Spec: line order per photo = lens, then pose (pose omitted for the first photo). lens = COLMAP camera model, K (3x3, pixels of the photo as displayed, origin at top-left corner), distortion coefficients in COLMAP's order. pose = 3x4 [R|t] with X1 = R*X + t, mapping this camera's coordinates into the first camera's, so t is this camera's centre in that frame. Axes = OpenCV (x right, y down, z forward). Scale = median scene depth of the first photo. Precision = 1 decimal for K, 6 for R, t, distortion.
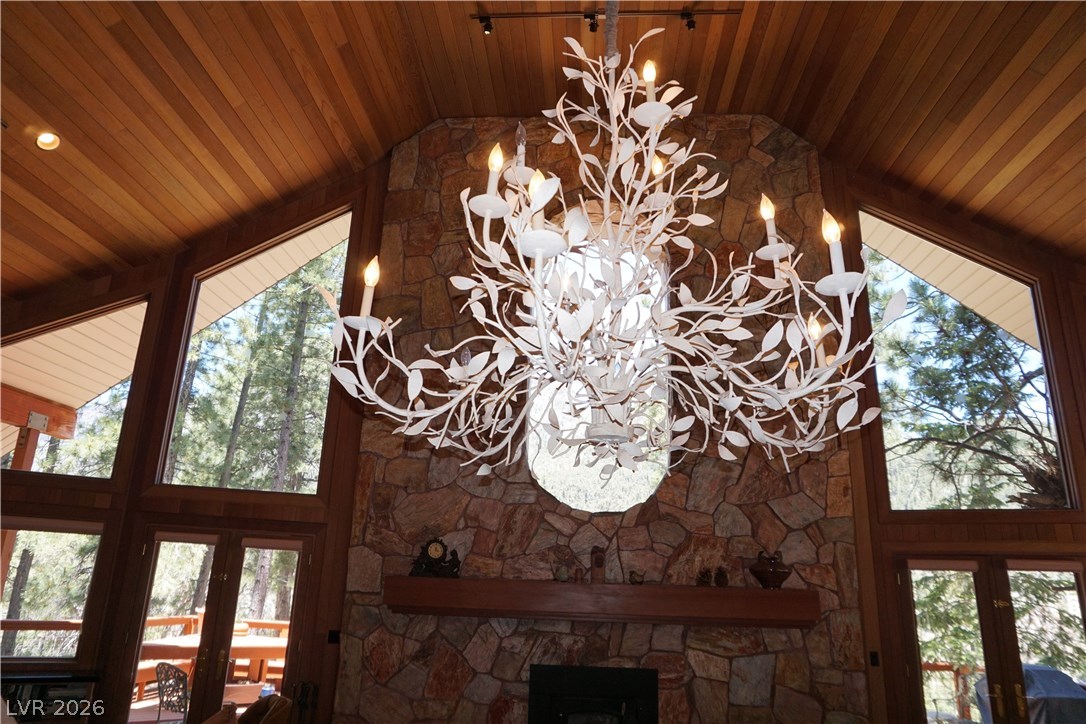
lens RADIAL K [[728.2, 0, 540.9], [0, 728.2, 360.2], [0, 0, 1]] dist [-0.049639, 0.033038]
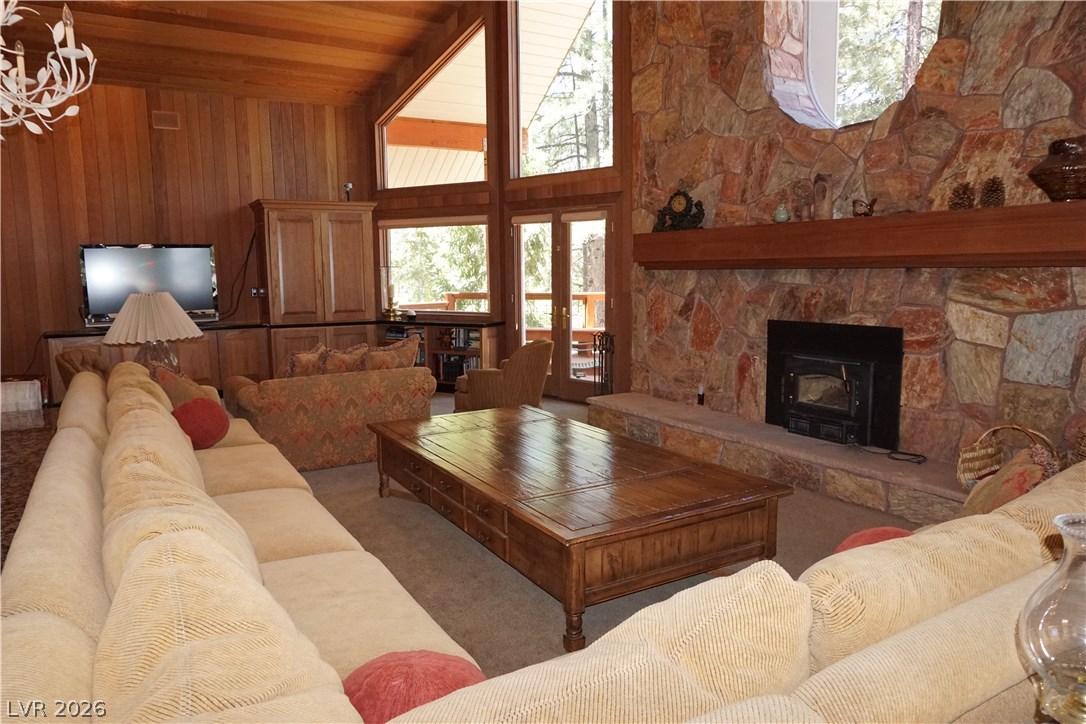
lens RADIAL K [[728.2, 0, 539.9], [0, 728.2, 359.0], [0, 0, 1]] dist [-0.049639, 0.033038]
pose [[0.563021, 0.056740, -0.824493, 0.530898], [0.280326, 0.925384, 0.255110, 0.158078], [0.777448, -0.374759, 0.505105, 0.313309]]
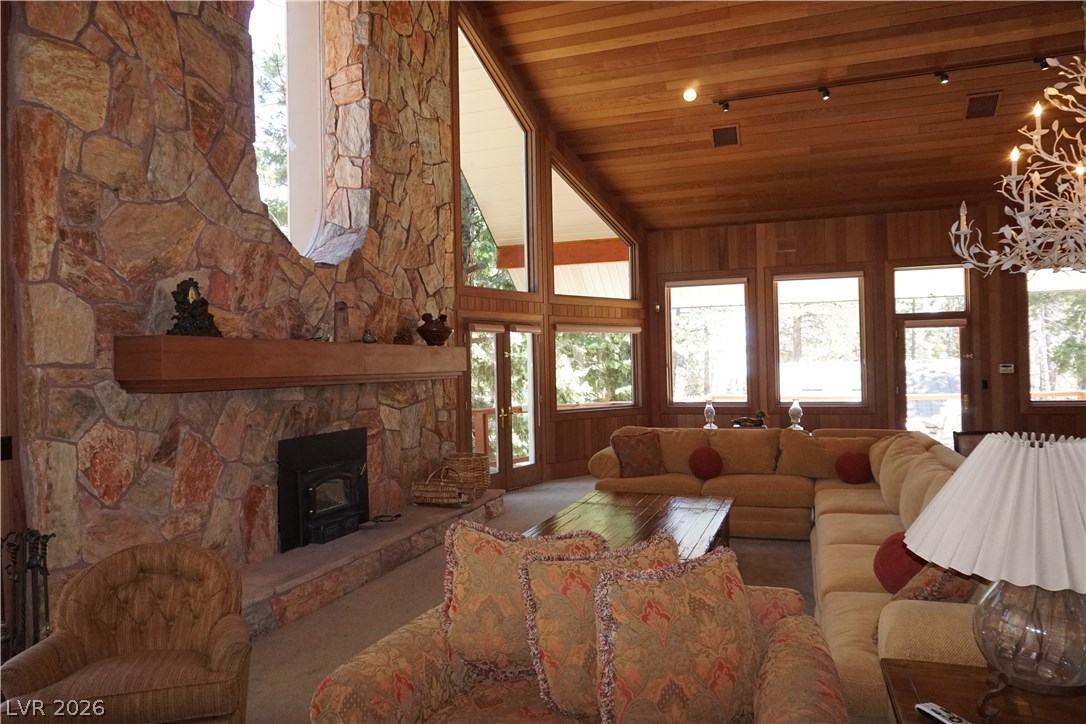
lens RADIAL K [[728.2, 0, 543.9], [0, 728.2, 361.1], [0, 0, 1]] dist [-0.049639, 0.033038]
pose [[0.274416, -0.034518, 0.960991, -0.681667], [-0.261733, 0.958945, 0.109183, 0.162074], [-0.925306, -0.281485, 0.254115, 0.521563]]
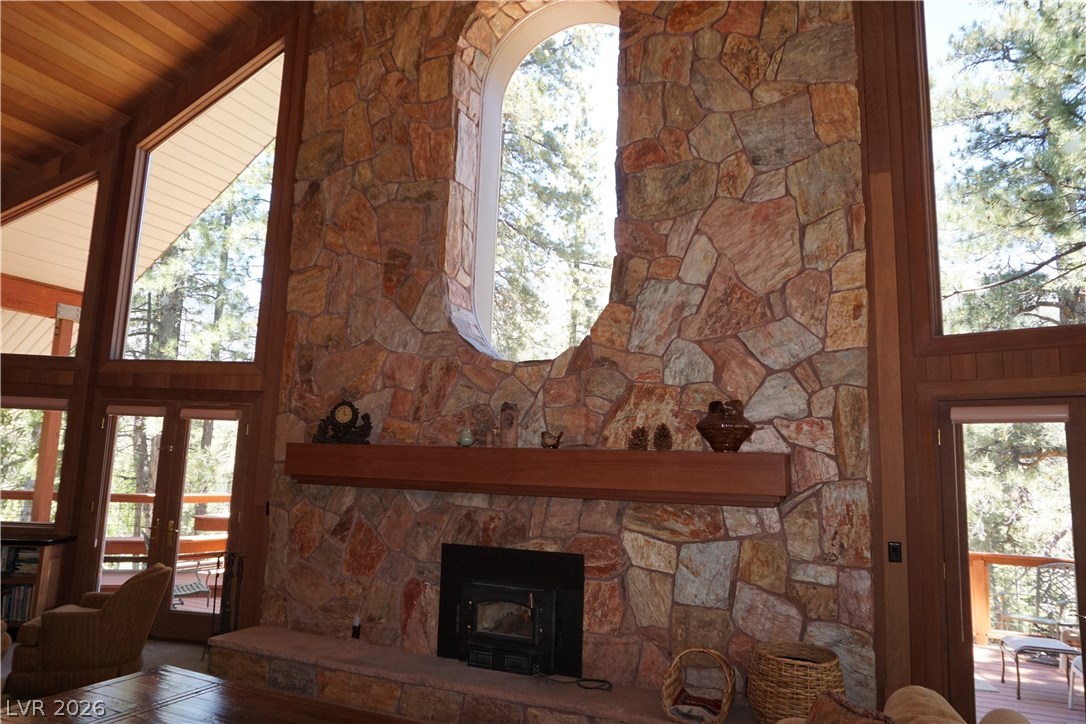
lens RADIAL K [[728.2, 0, 538.8], [0, 728.2, 359.9], [0, 0, 1]] dist [-0.049639, 0.033038]
pose [[0.937507, -0.055597, -0.343496, 0.375716], [0.105114, 0.986285, 0.127252, 0.110678], [0.331710, -0.155406, 0.930493, 0.273737]]
